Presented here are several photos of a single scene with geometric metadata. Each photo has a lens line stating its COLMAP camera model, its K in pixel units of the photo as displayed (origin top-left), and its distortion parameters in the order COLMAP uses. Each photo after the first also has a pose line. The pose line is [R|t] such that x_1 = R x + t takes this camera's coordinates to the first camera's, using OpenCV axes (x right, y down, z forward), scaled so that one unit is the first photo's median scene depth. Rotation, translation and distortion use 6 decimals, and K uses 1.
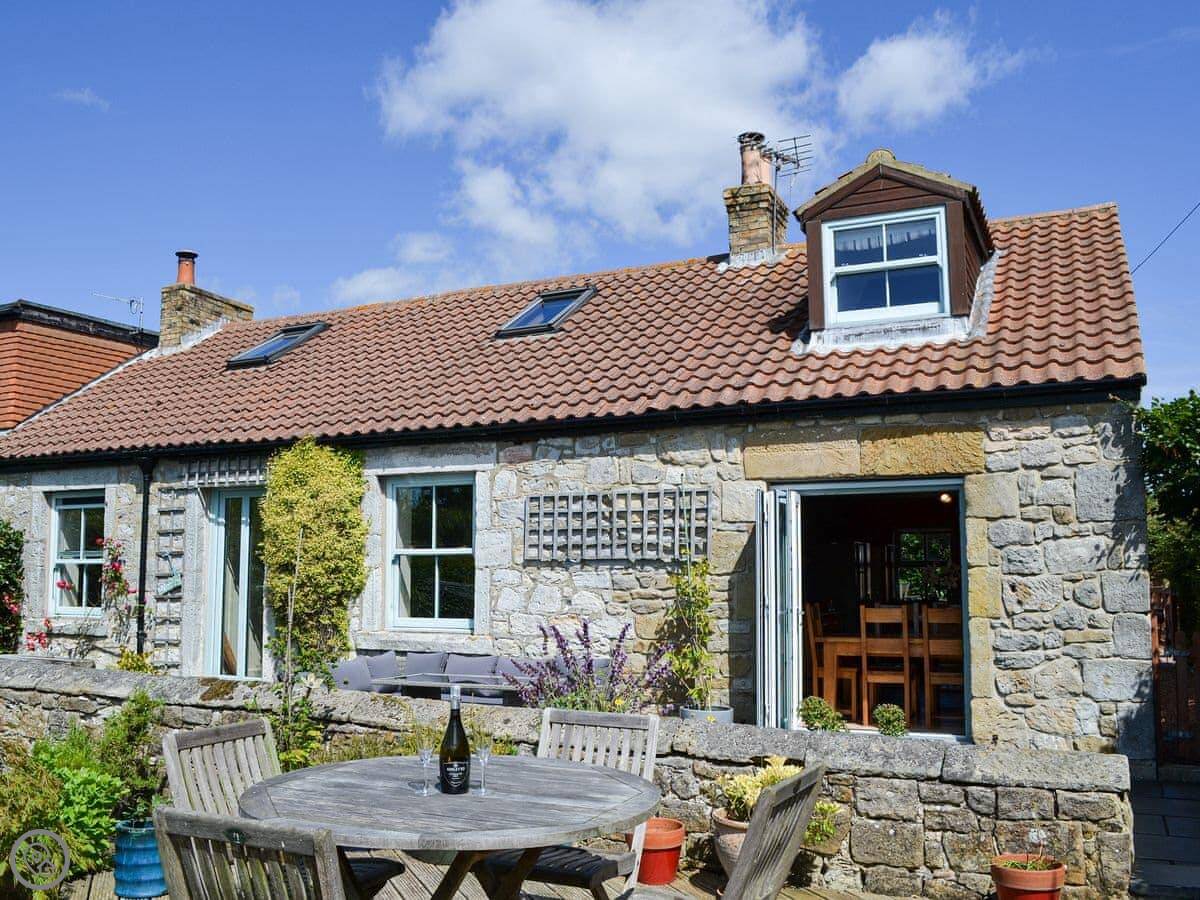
lens RADIAL K [[949.1, 0, 600.3], [0, 949.1, 470.9], [0, 0, 1]] dist [-0.067832, 0.001028]
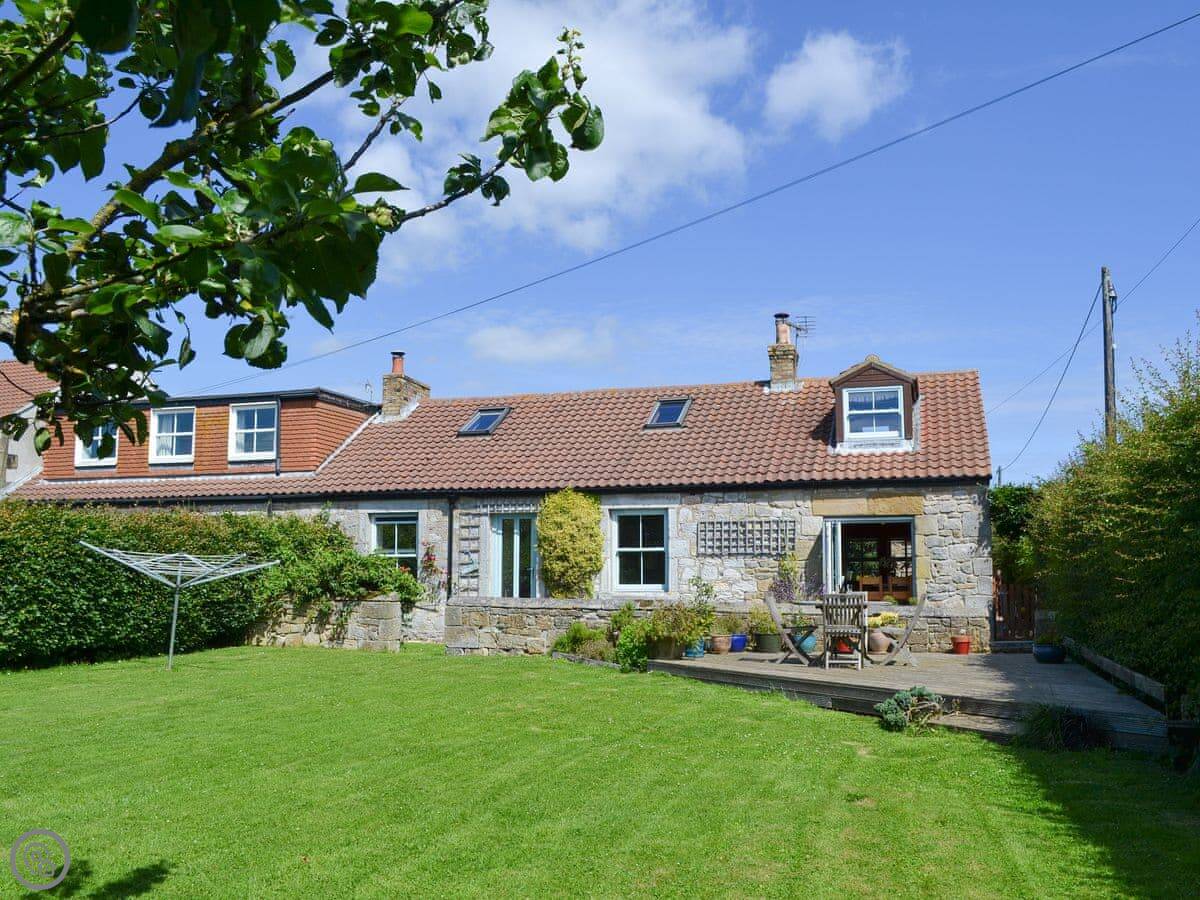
lens RADIAL K [[949.1, 0, 600.3], [0, 949.1, 470.9], [0, 0, 1]] dist [-0.067832, 0.001028]
pose [[0.989284, 0.017361, 0.144965, -0.572300], [-0.016509, 0.999839, -0.007079, -0.062026], [-0.145064, 0.004610, 0.989411, -0.936603]]
